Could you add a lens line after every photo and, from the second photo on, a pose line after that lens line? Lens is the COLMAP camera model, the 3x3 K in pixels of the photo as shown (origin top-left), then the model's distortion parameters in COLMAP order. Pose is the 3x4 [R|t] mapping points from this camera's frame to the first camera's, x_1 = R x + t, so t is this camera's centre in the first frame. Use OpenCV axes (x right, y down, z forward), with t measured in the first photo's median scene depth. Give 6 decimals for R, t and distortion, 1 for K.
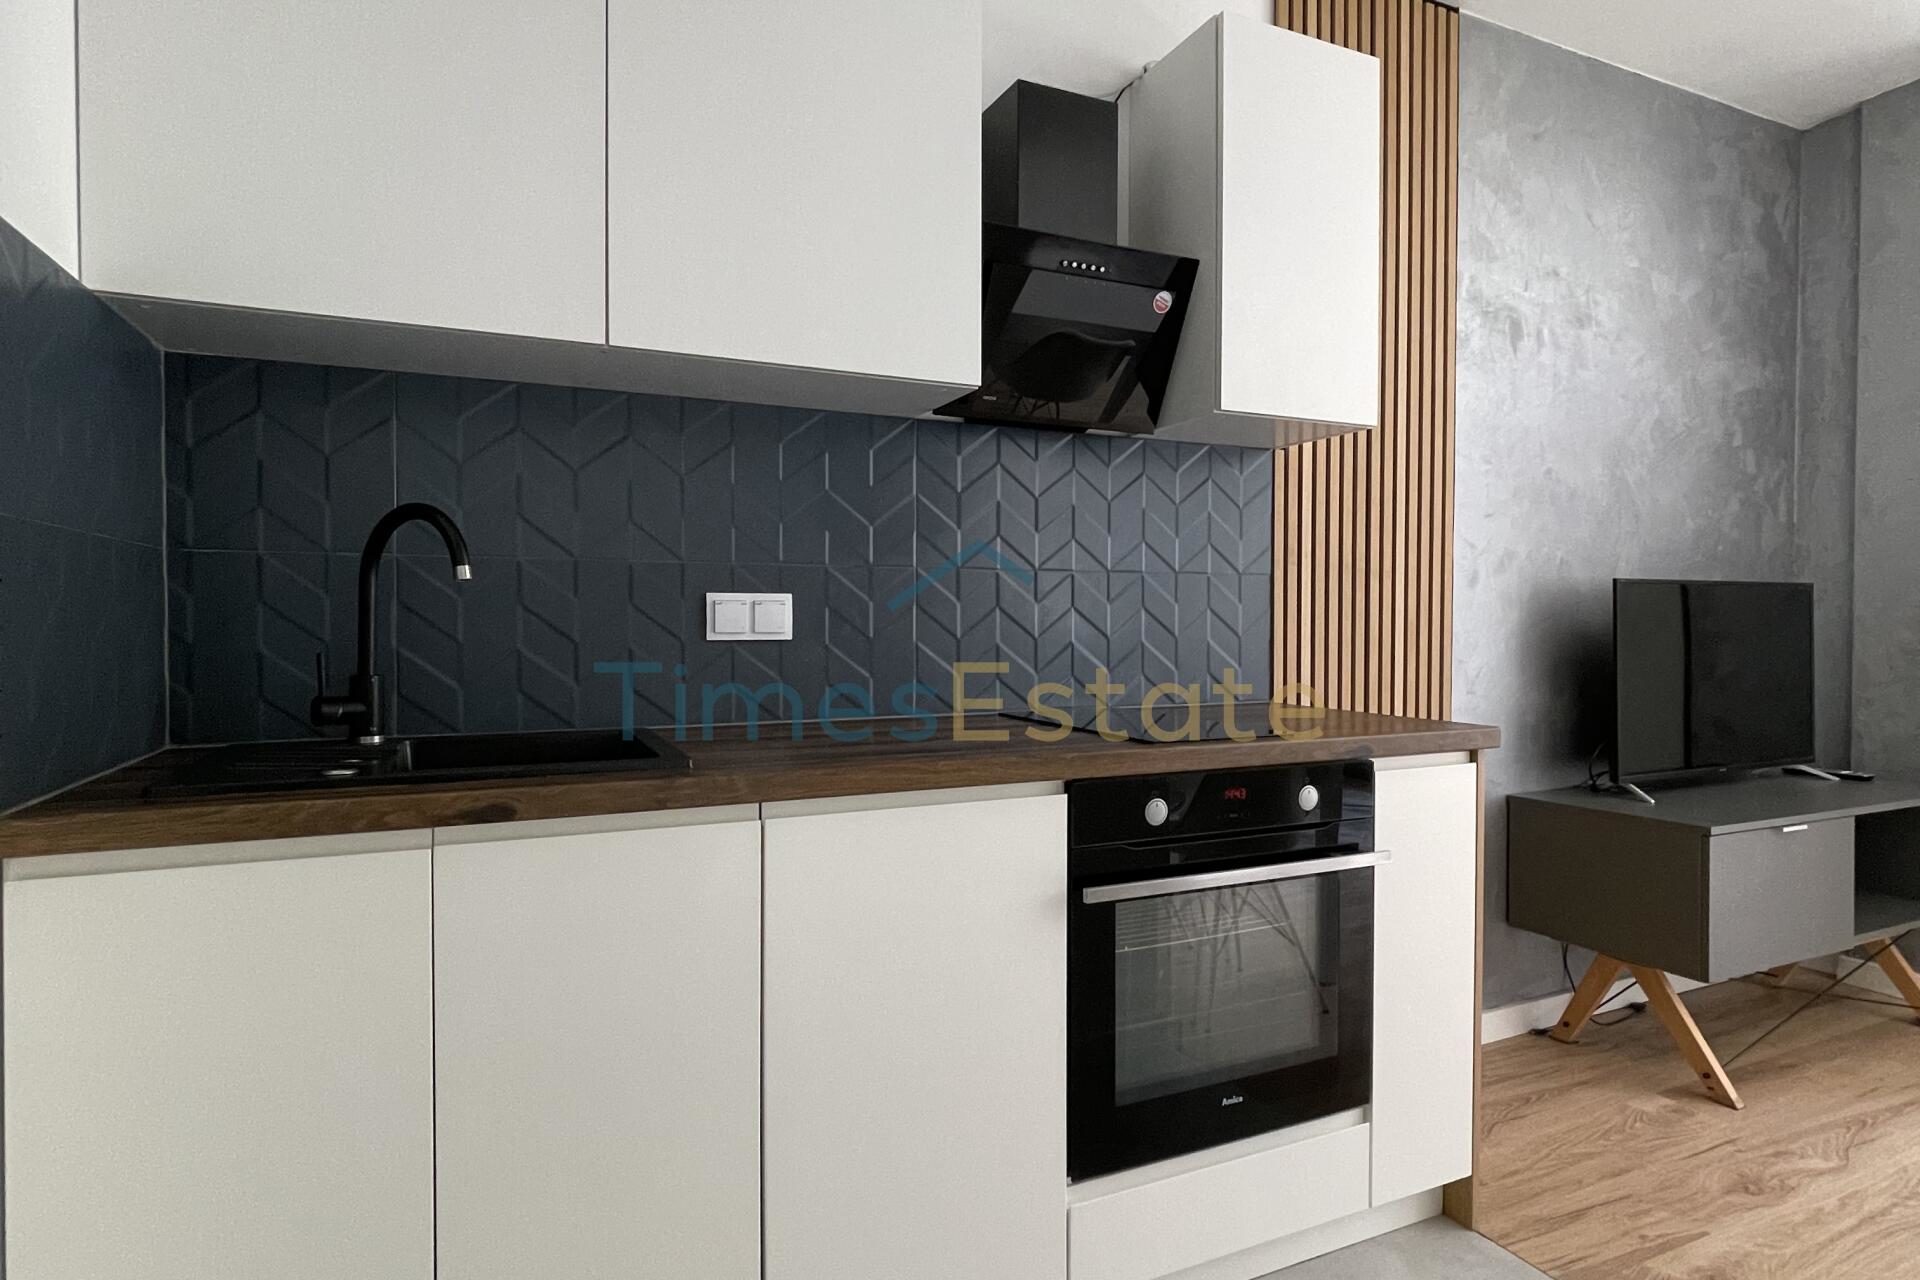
lens RADIAL K [[1032.2, 0, 960.0], [0, 1032.2, 640.0], [0, 0, 1]] dist [0.002646, 0.000369]
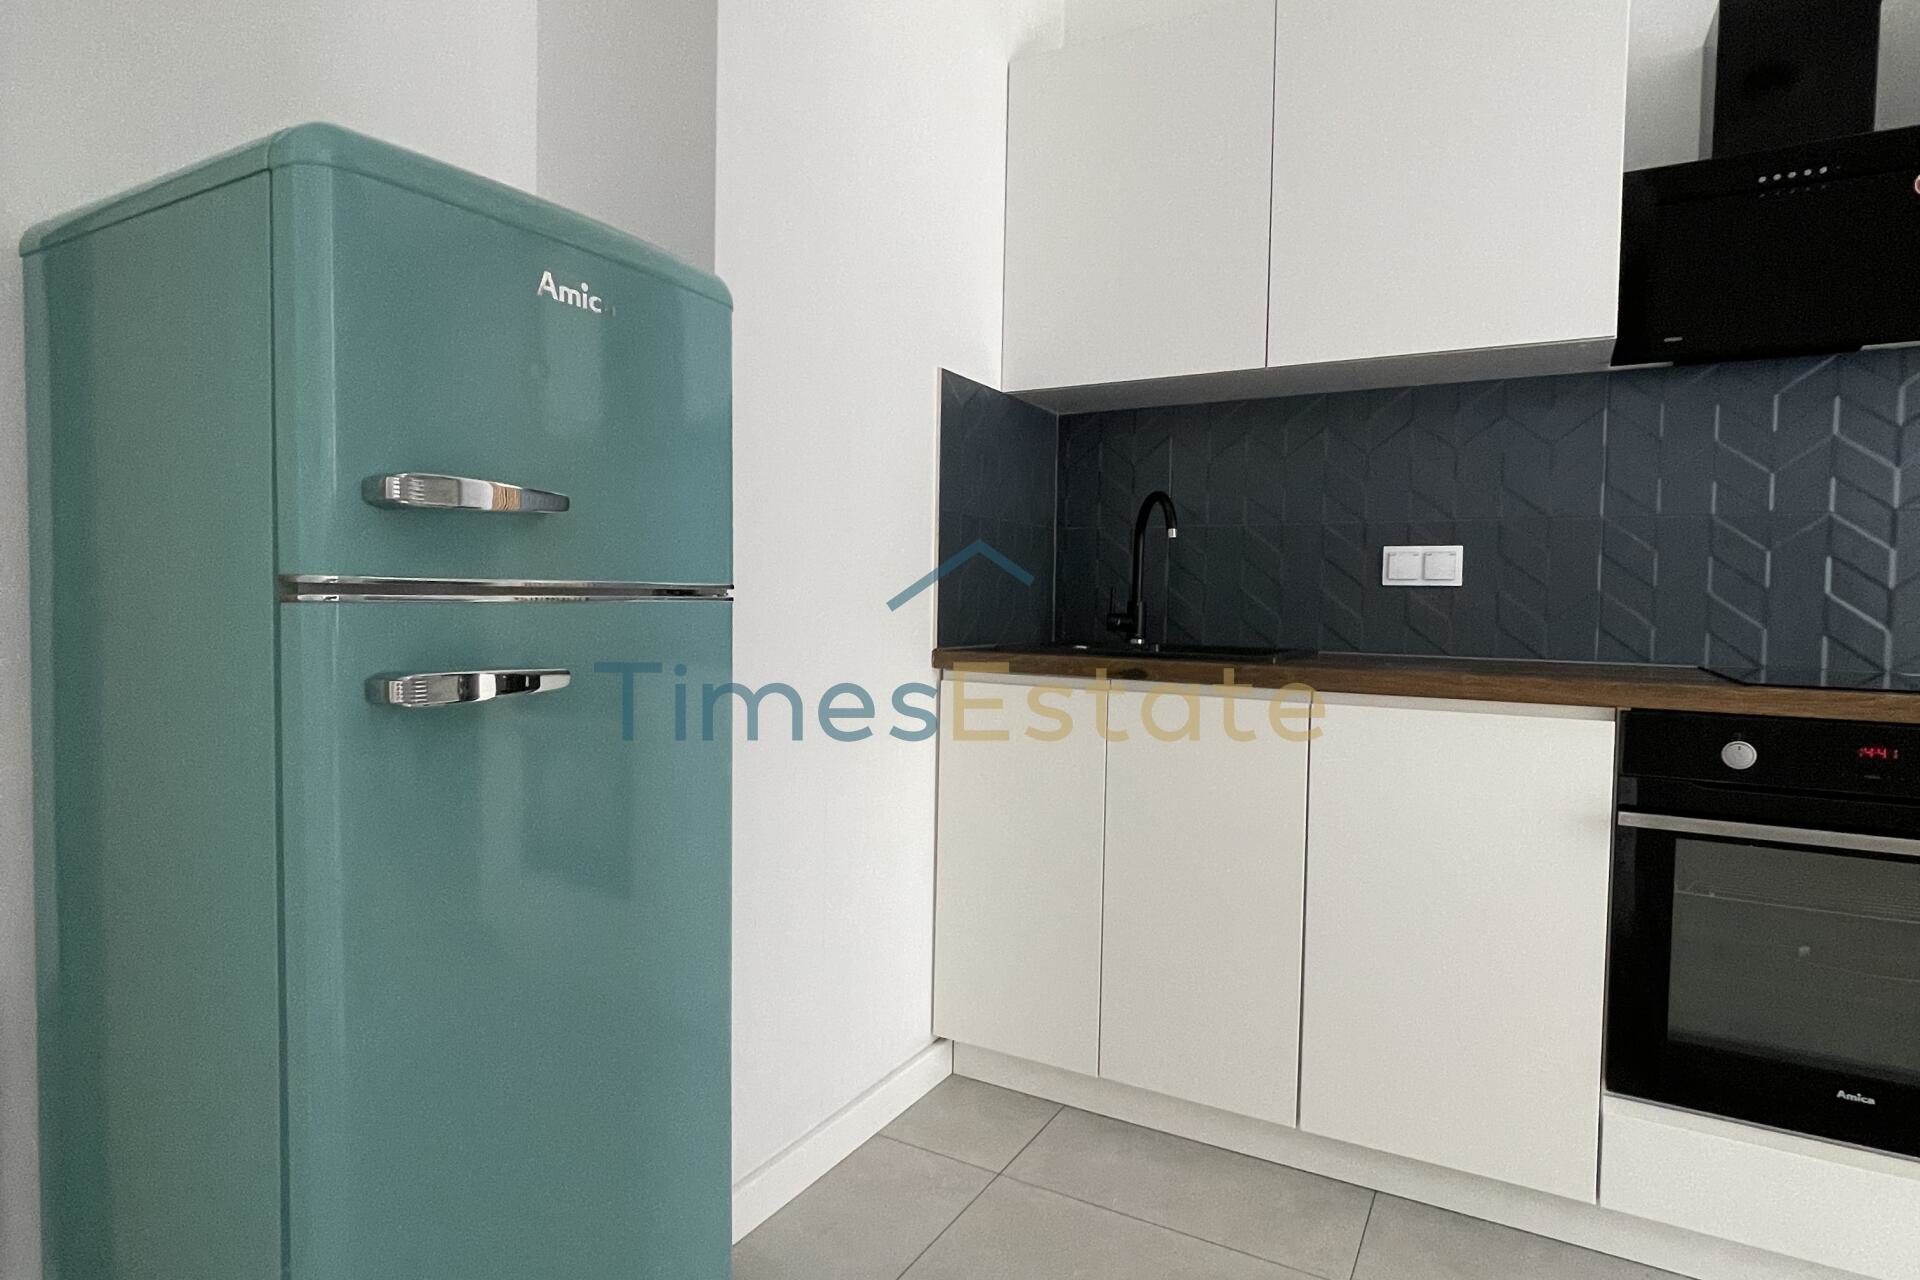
lens RADIAL K [[1032.2, 0, 960.0], [0, 1032.2, 640.0], [0, 0, 1]] dist [0.002646, 0.000369]
pose [[0.586103, 0.040009, -0.809248, 0.539582], [-0.034668, 0.999104, 0.024287, 0.062514], [0.809494, 0.013820, 0.586965, -0.151868]]
